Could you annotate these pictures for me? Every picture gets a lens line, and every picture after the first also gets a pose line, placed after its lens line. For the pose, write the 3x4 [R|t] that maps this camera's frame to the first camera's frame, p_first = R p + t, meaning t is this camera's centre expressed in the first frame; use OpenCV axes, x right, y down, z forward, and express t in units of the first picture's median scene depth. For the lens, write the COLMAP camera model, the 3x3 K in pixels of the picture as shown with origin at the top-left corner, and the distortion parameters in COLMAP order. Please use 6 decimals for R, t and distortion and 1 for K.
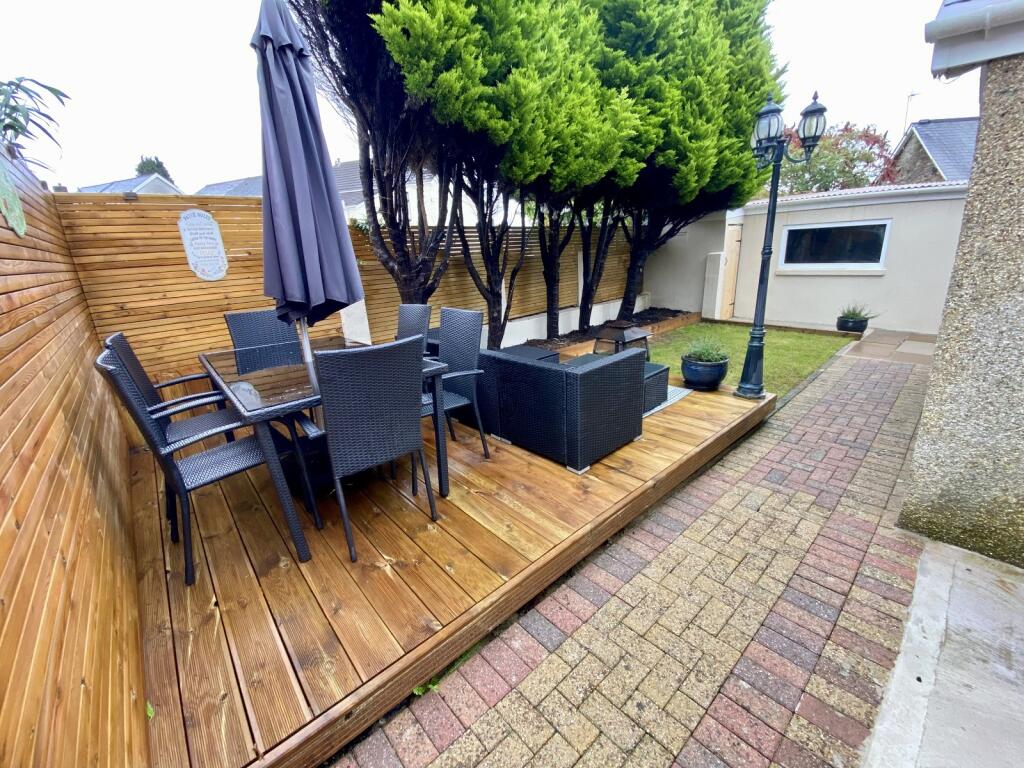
lens RADIAL K [[414.3, 0, 511.3], [0, 414.3, 367.1], [0, 0, 1]] dist [-0.000407, -0.000032]
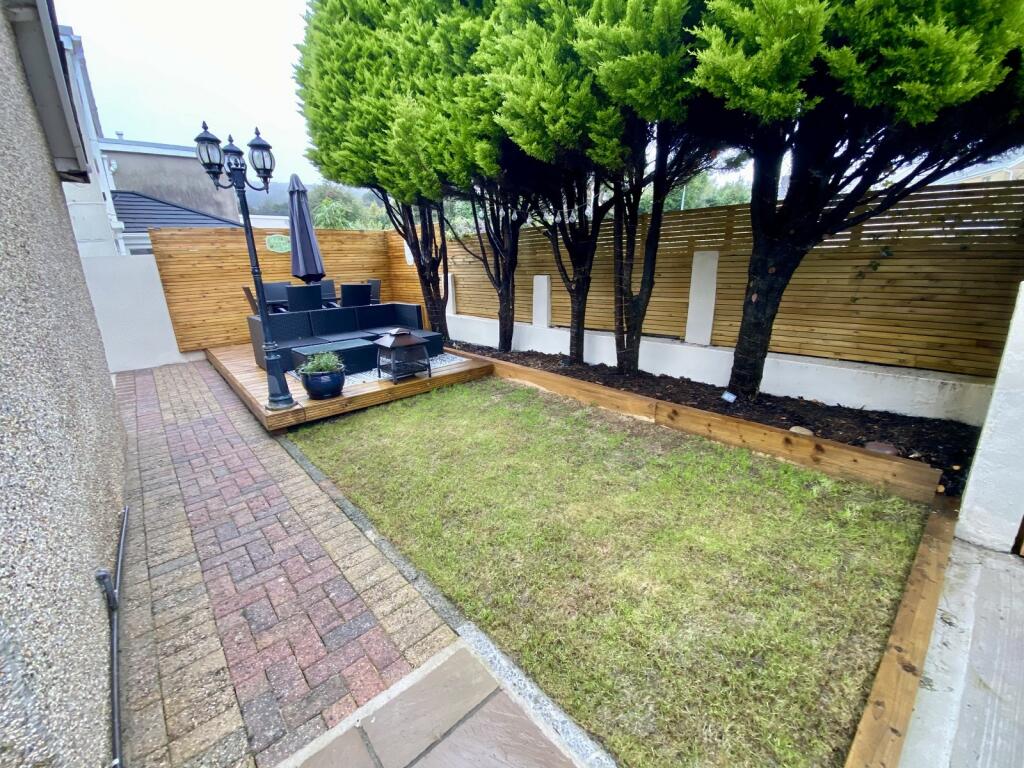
lens RADIAL K [[418.4, 0, 512.0], [0, 418.4, 384.0], [0, 0, 1]] dist [-0.036508, -0.000047]
pose [[0.009835, 0.315326, -0.948932, 1.666686], [-0.248481, 0.919983, 0.303131, -0.463513], [0.968587, 0.232811, 0.087401, 1.585946]]
